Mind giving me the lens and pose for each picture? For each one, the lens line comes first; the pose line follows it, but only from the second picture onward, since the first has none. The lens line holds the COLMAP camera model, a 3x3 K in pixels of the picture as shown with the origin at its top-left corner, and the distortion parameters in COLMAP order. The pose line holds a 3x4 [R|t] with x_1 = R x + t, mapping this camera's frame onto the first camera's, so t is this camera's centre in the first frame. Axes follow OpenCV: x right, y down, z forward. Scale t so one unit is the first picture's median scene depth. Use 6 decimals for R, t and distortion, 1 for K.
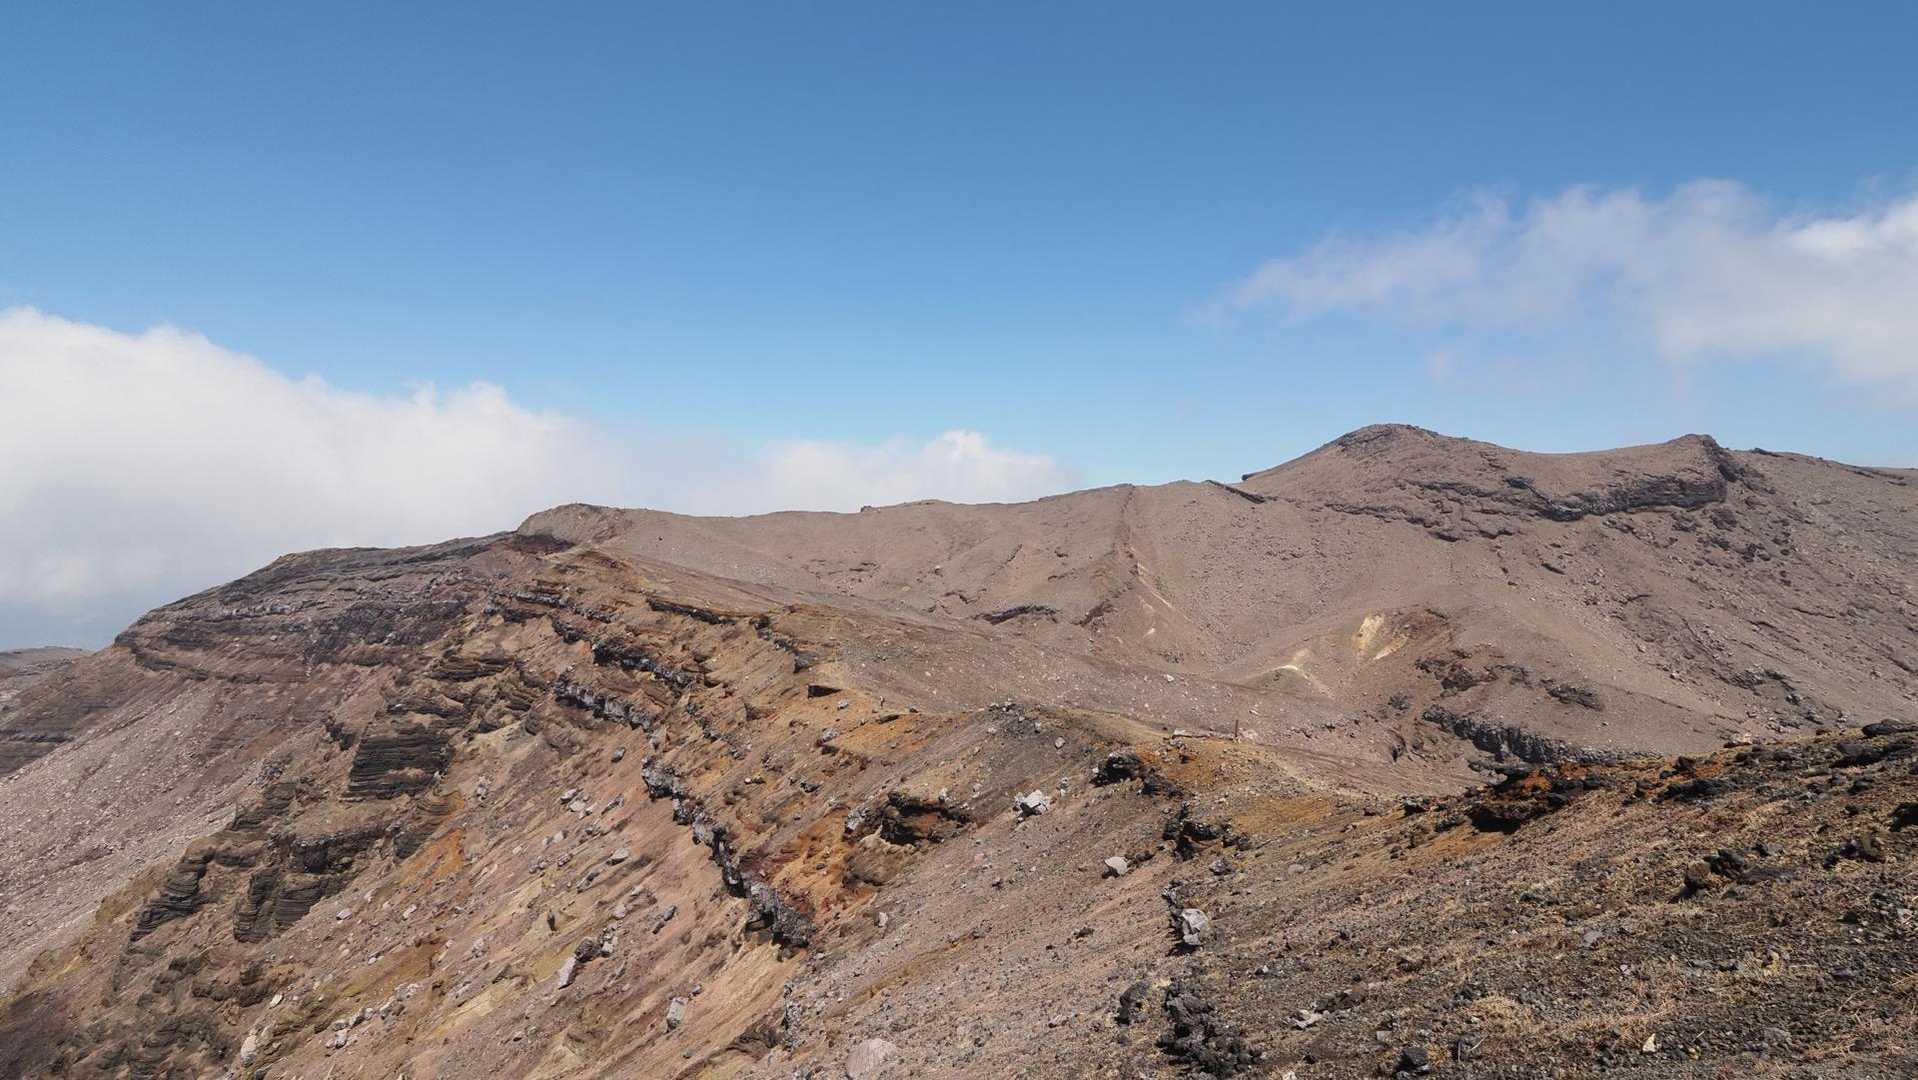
lens RADIAL K [[942.2, 0, 959.0], [0, 942.2, 540.0], [0, 0, 1]] dist [-0.037380, 0.009445]
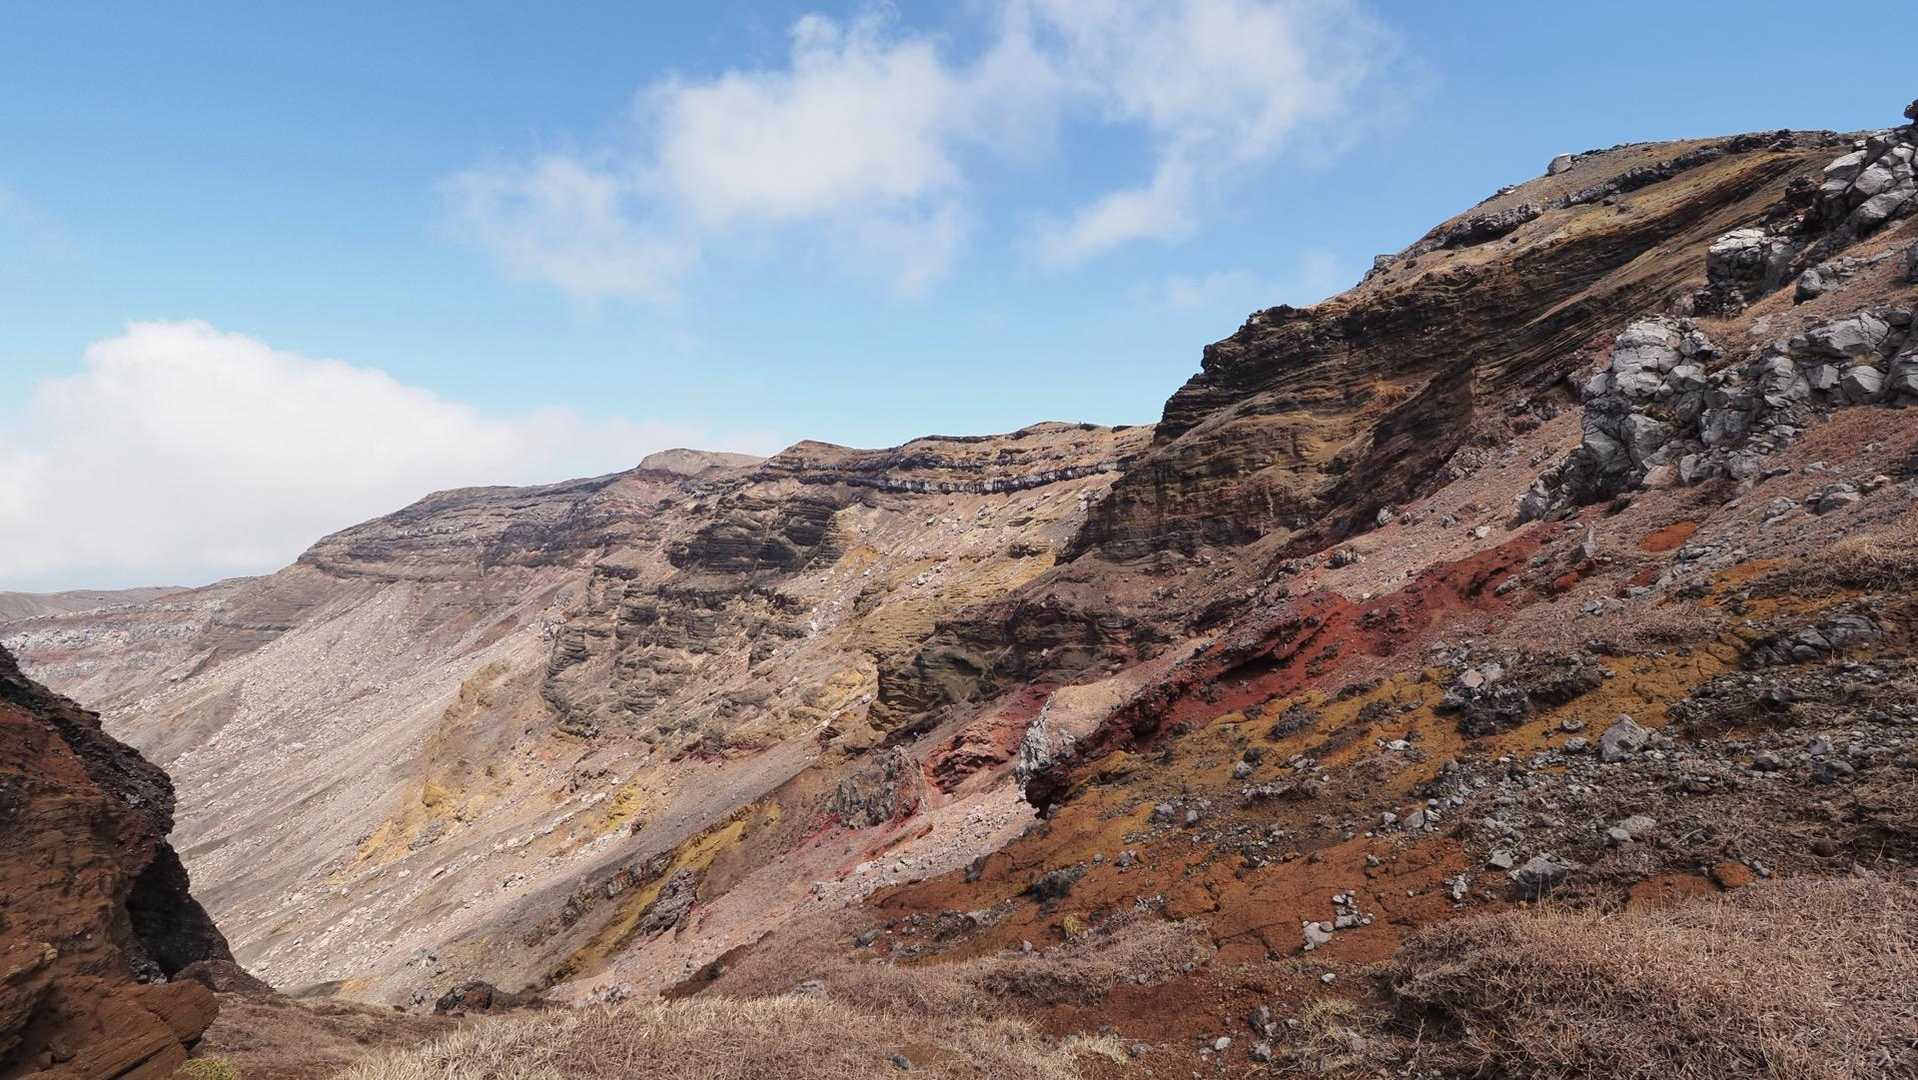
lens RADIAL K [[793.1, 0, 948.5], [0, 793.1, 544.5], [0, 0, 1]] dist [-0.028757, 0.000162]
pose [[0.993532, -0.014937, 0.112569, -0.163342], [0.012747, 0.999716, 0.020148, 0.083915], [-0.112838, -0.018583, 0.993440, -0.169051]]
